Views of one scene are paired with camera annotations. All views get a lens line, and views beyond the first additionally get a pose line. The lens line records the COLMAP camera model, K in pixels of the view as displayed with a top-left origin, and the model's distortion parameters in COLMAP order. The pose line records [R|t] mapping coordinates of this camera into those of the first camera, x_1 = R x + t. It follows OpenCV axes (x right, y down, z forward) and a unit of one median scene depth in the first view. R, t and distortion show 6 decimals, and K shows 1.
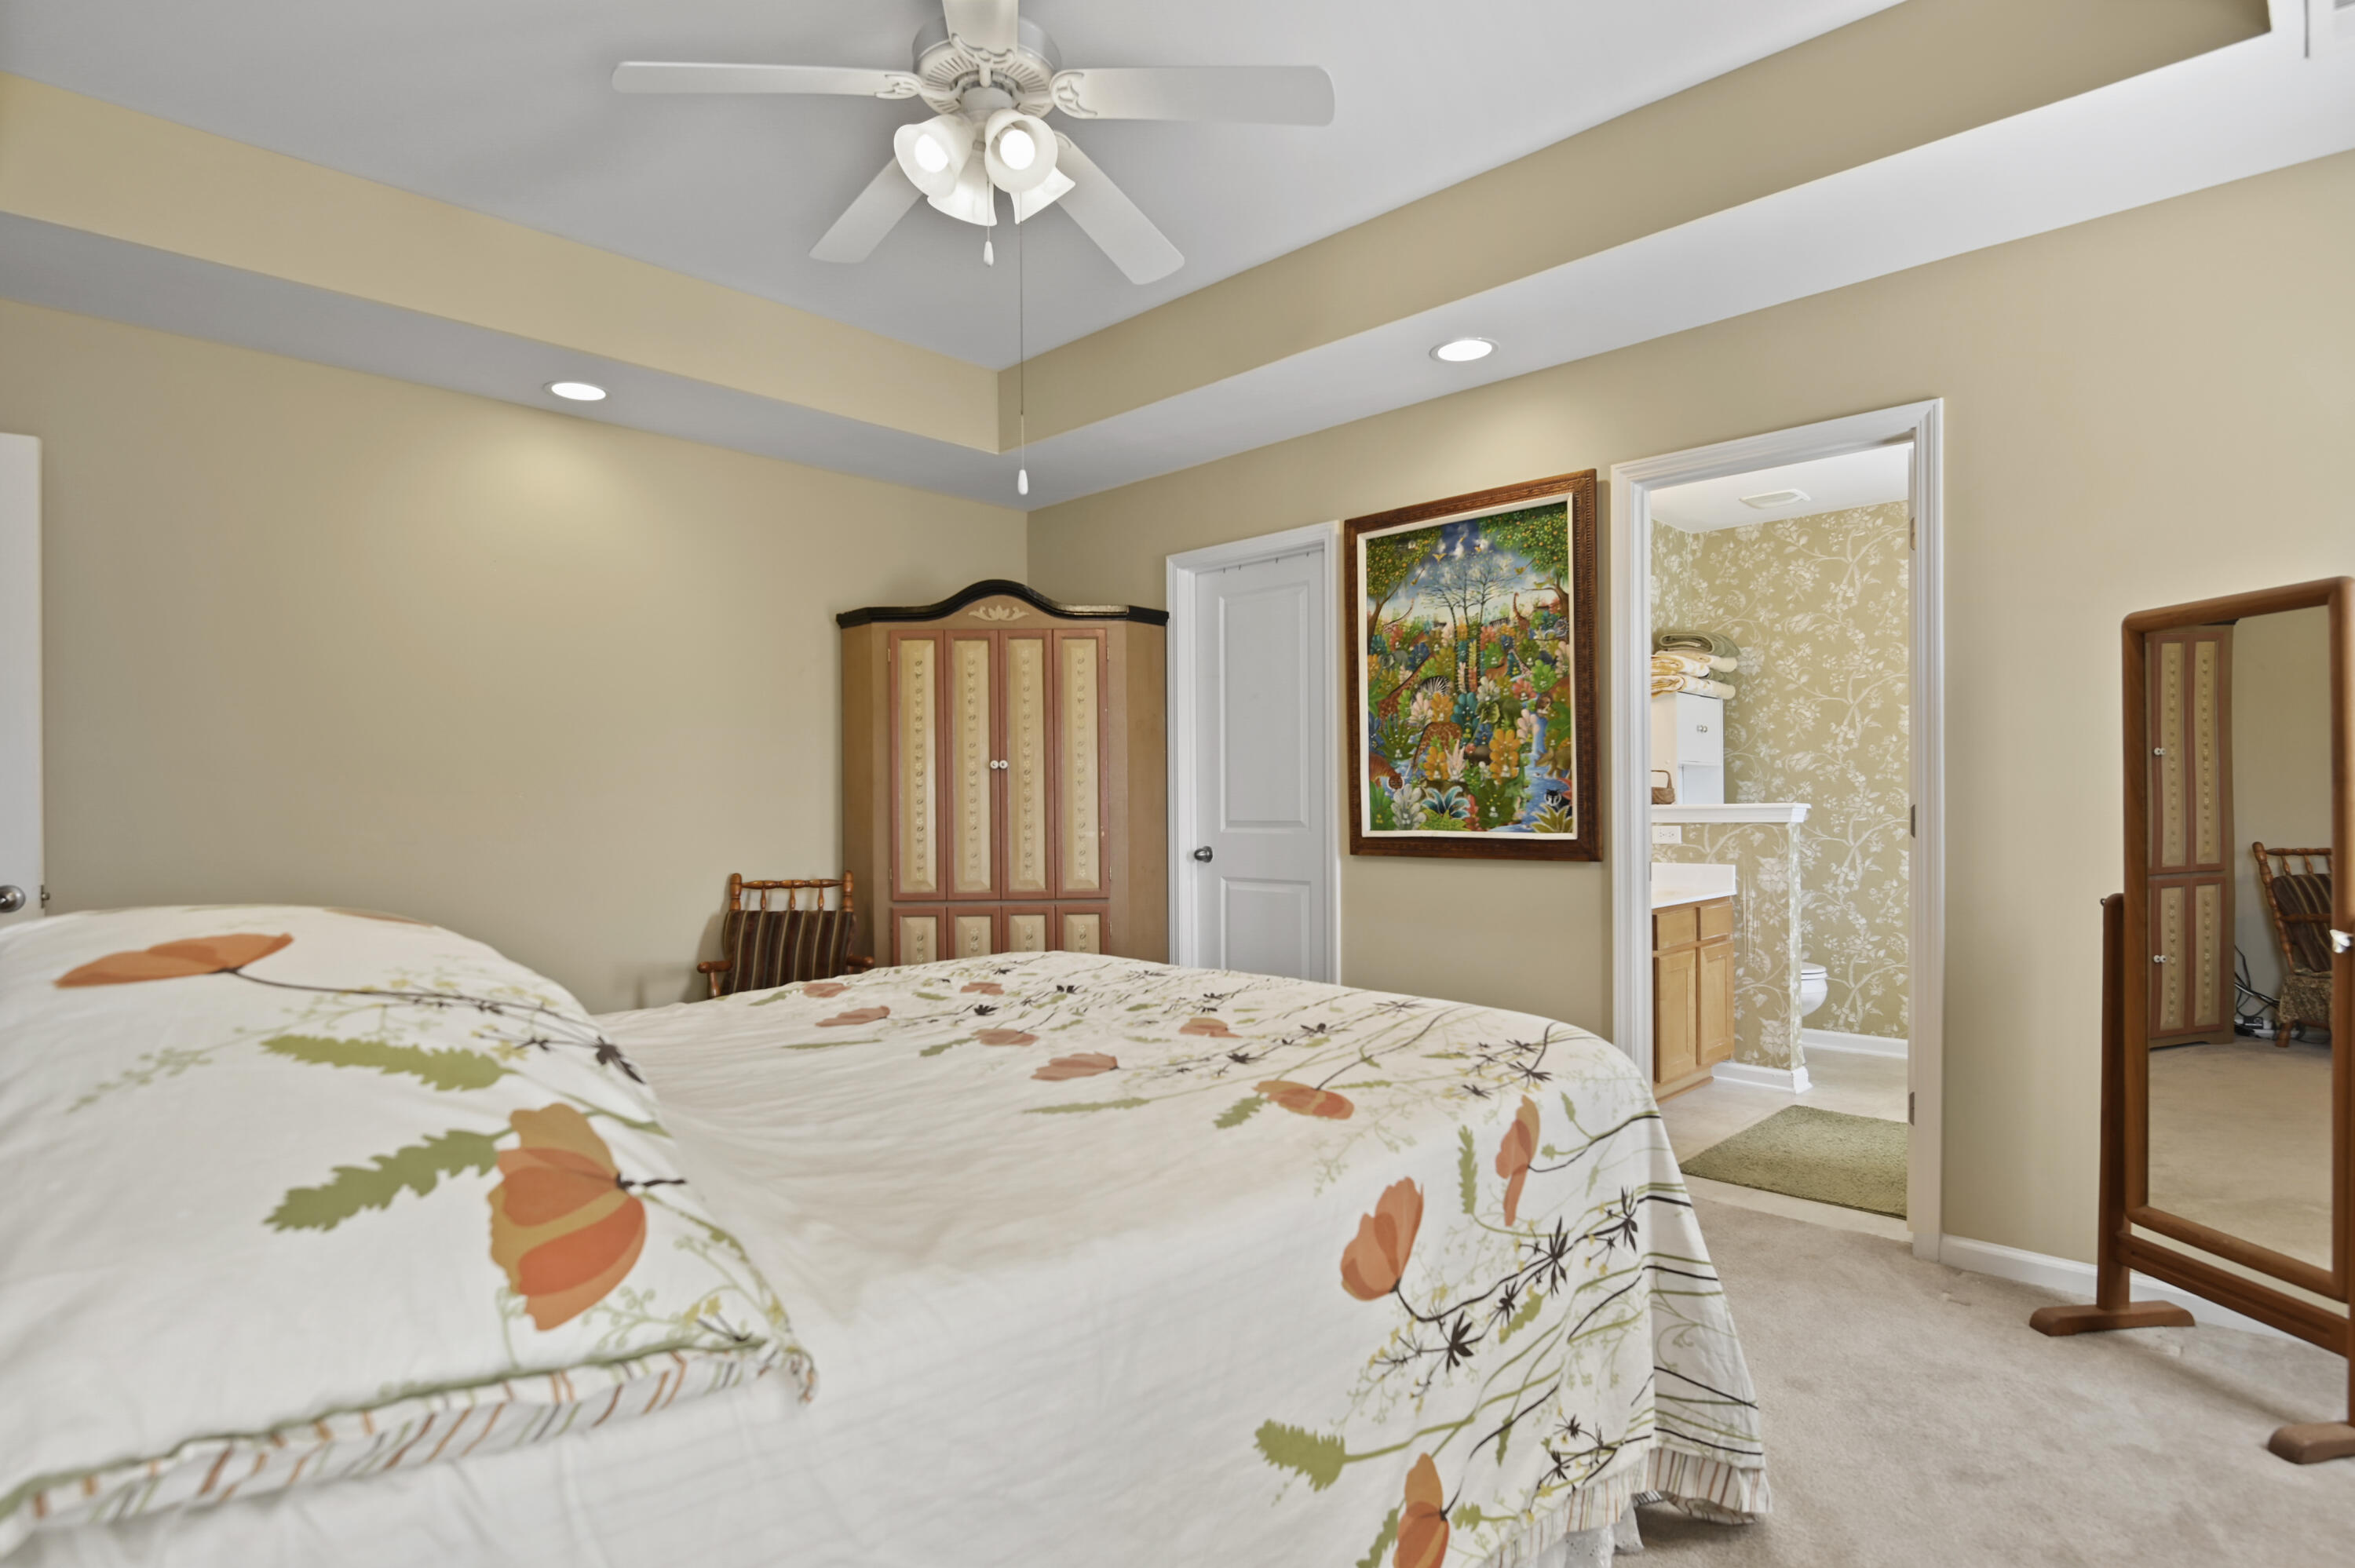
lens RADIAL K [[1231.9, 0, 1188.0], [0, 1231.9, 806.0], [0, 0, 1]] dist [0.002605, -0.000972]
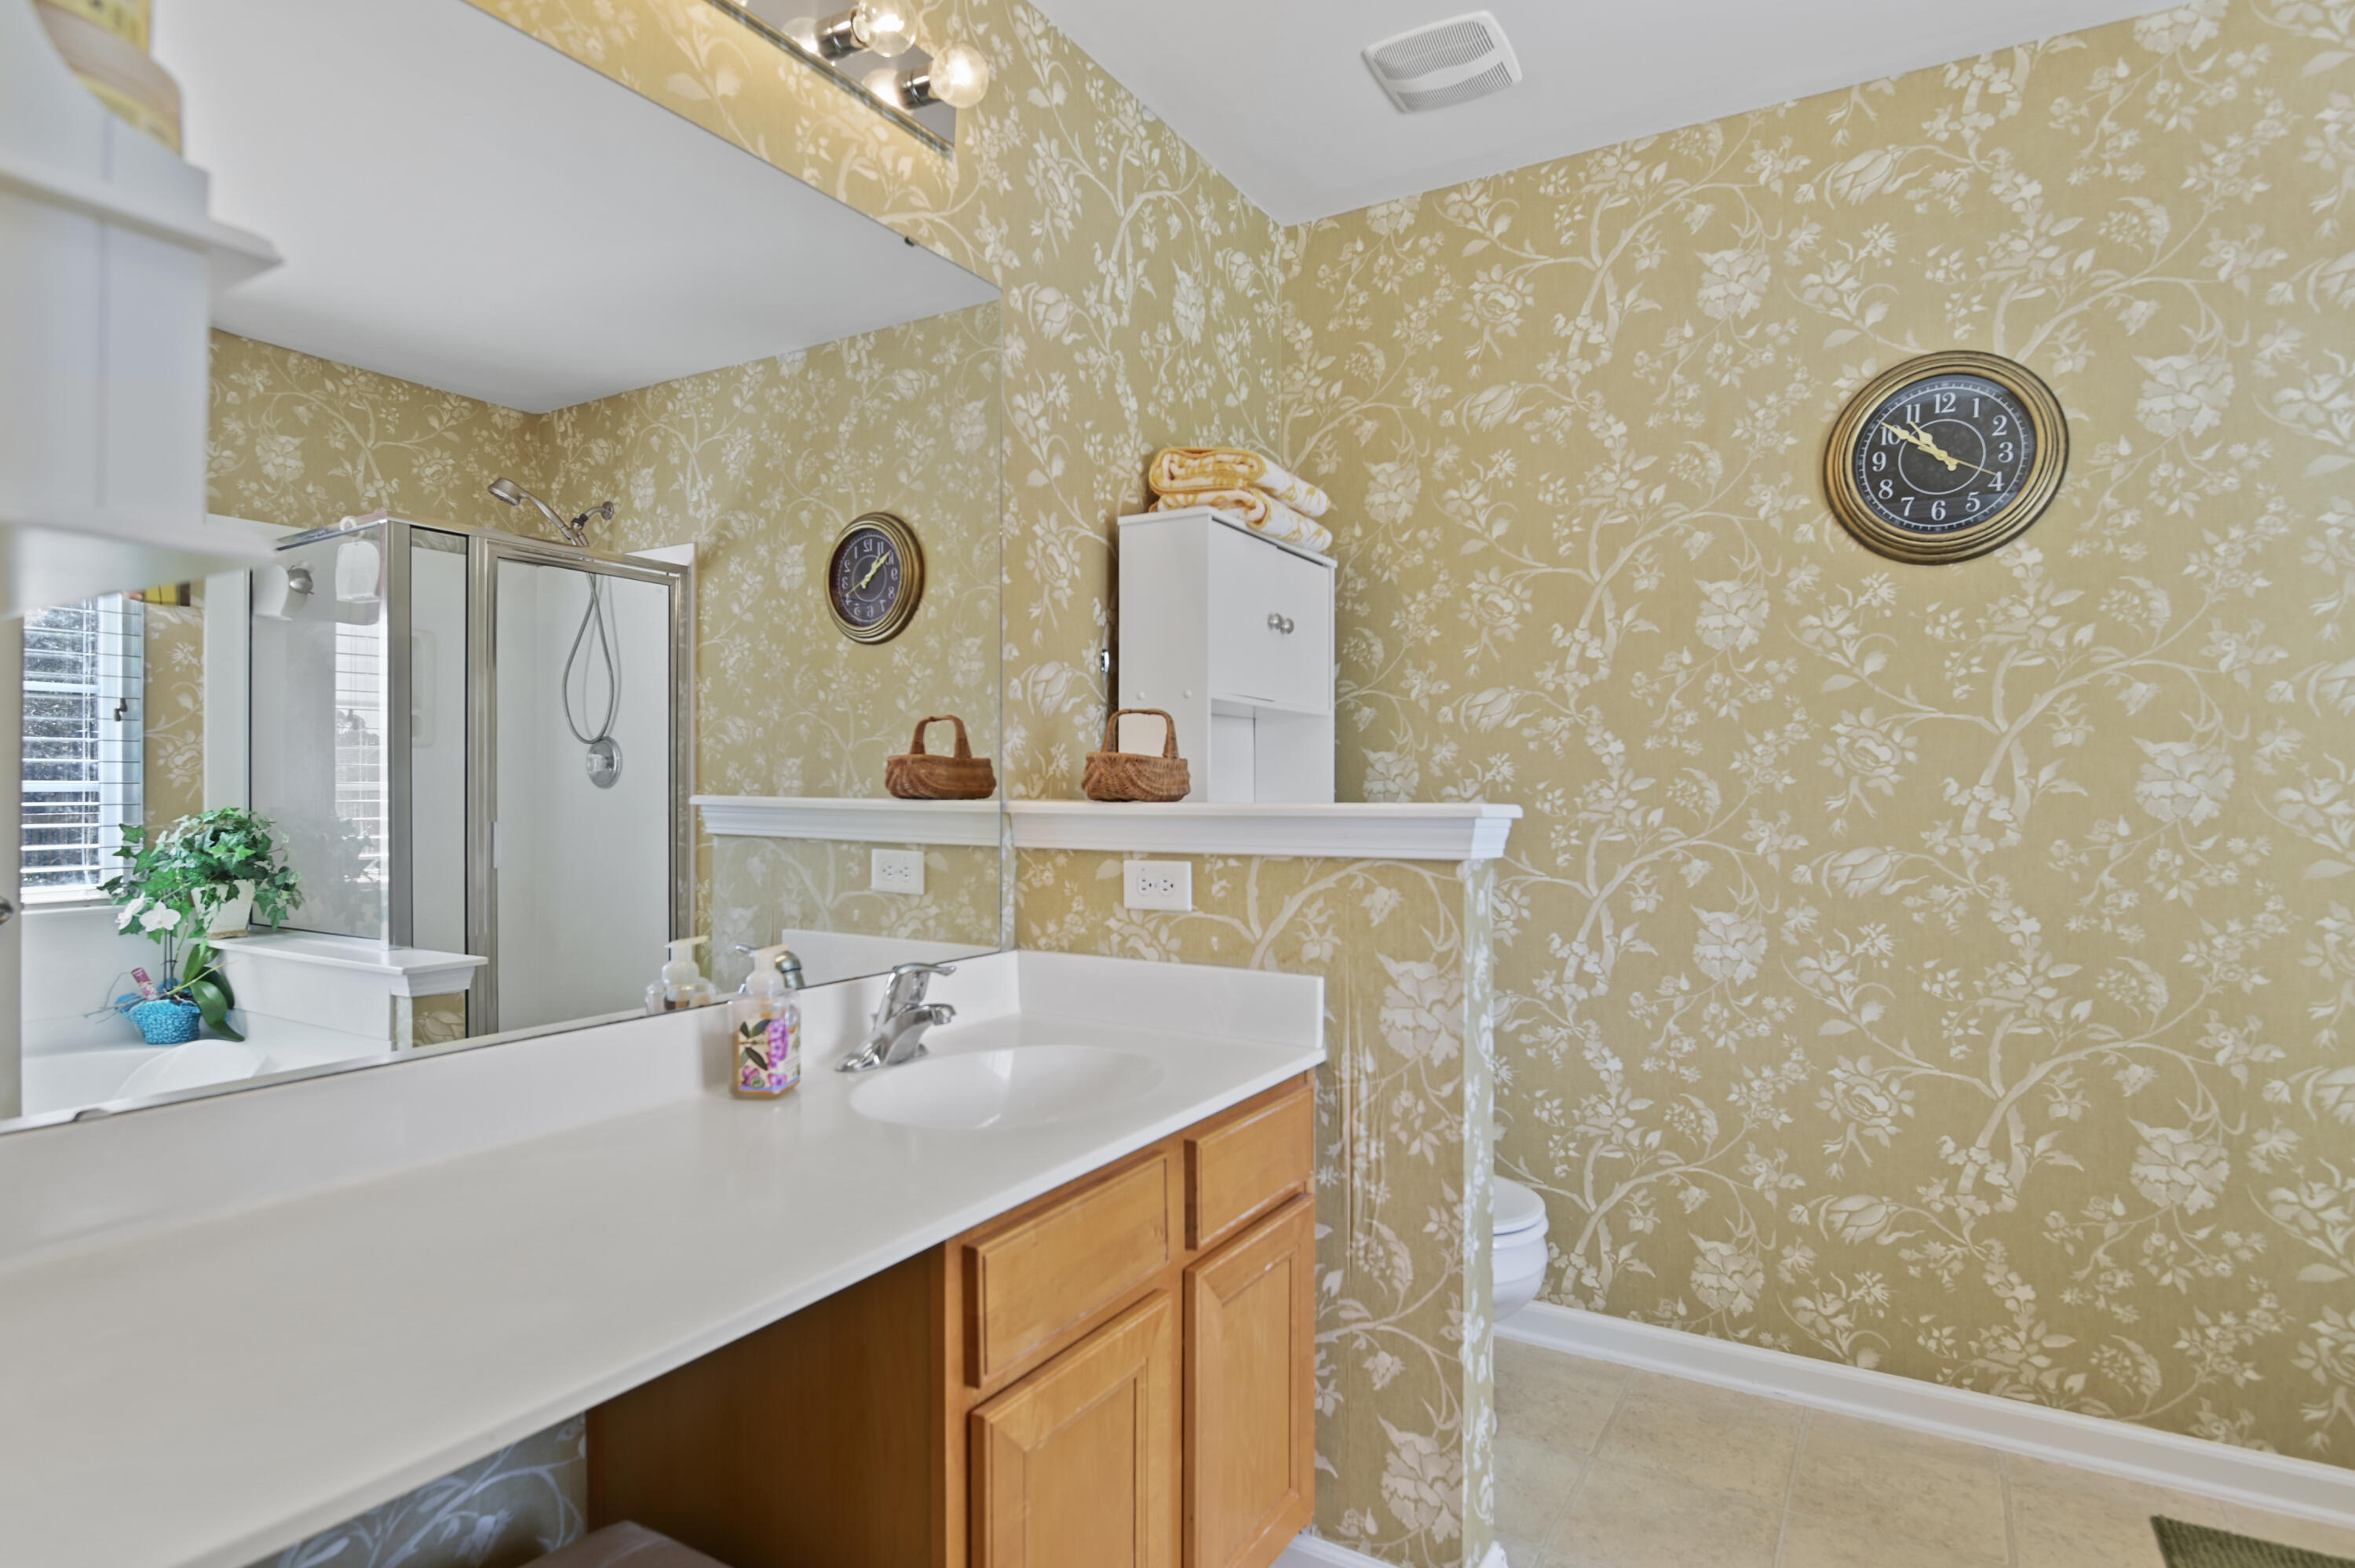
lens RADIAL K [[1231.9, 0, 1188.0], [0, 1231.9, 806.0], [0, 0, 1]] dist [0.002605, -0.000972]
pose [[0.973414, 0.006681, 0.228957, 0.291406], [-0.008897, 0.999923, 0.008650, -0.003280], [-0.228882, -0.010457, 0.973398, 0.597290]]
